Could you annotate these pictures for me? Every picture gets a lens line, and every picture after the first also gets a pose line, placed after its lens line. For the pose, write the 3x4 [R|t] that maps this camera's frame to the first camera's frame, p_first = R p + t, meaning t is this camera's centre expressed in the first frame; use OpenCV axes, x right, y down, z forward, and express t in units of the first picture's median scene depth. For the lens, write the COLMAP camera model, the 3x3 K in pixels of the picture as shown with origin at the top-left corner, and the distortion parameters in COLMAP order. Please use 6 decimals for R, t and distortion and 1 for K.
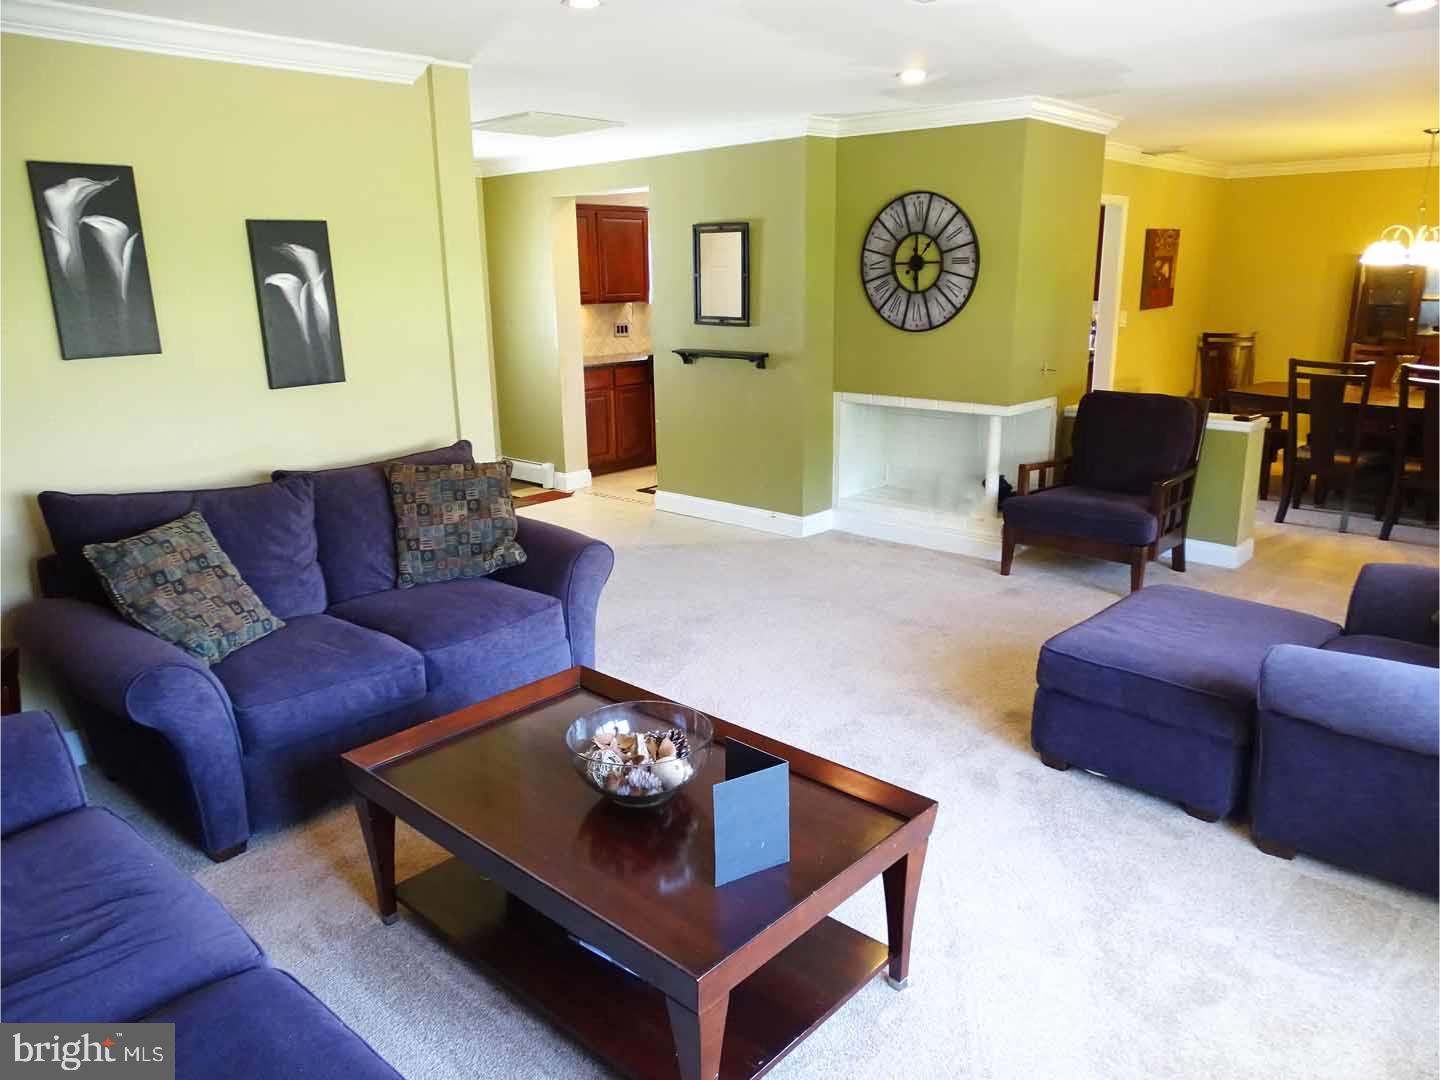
lens RADIAL K [[1037.3, 0, 723.9], [0, 1037.3, 537.4], [0, 0, 1]] dist [-0.003096, 0.015940]
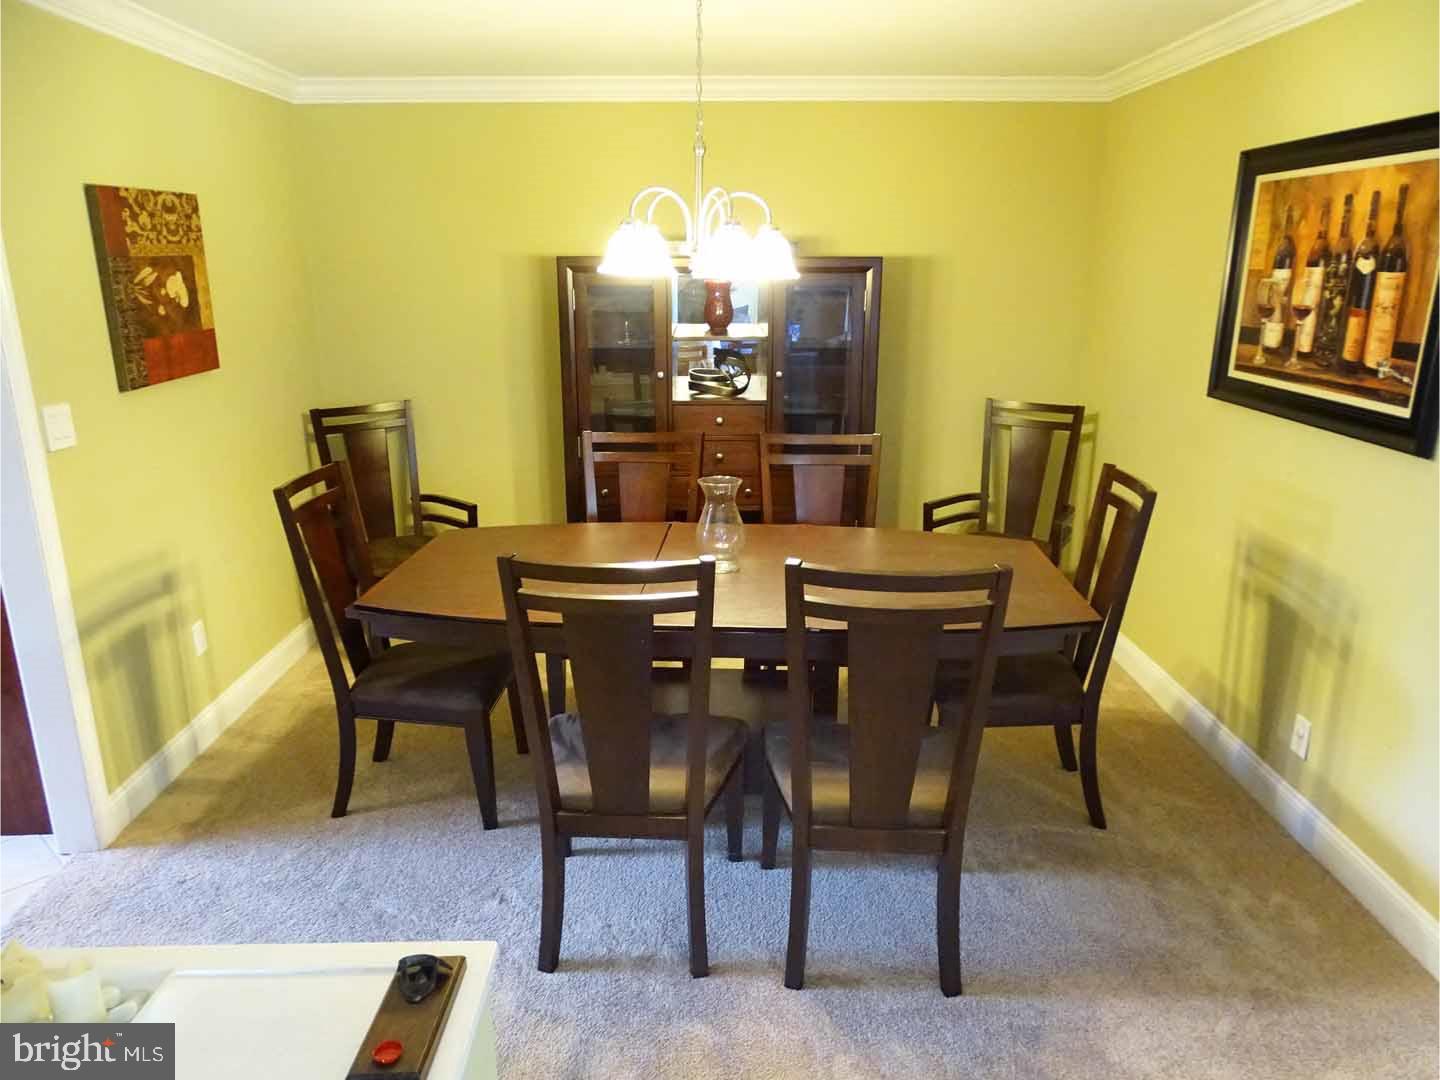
lens RADIAL K [[1037.3, 0, 719.6], [0, 1037.3, 536.6], [0, 0, 1]] dist [-0.003096, 0.015940]
pose [[0.737881, -0.175257, 0.651780, 0.297238], [0.174721, 0.982380, 0.066351, -0.148634], [-0.651924, 0.064921, 0.755500, 0.545433]]
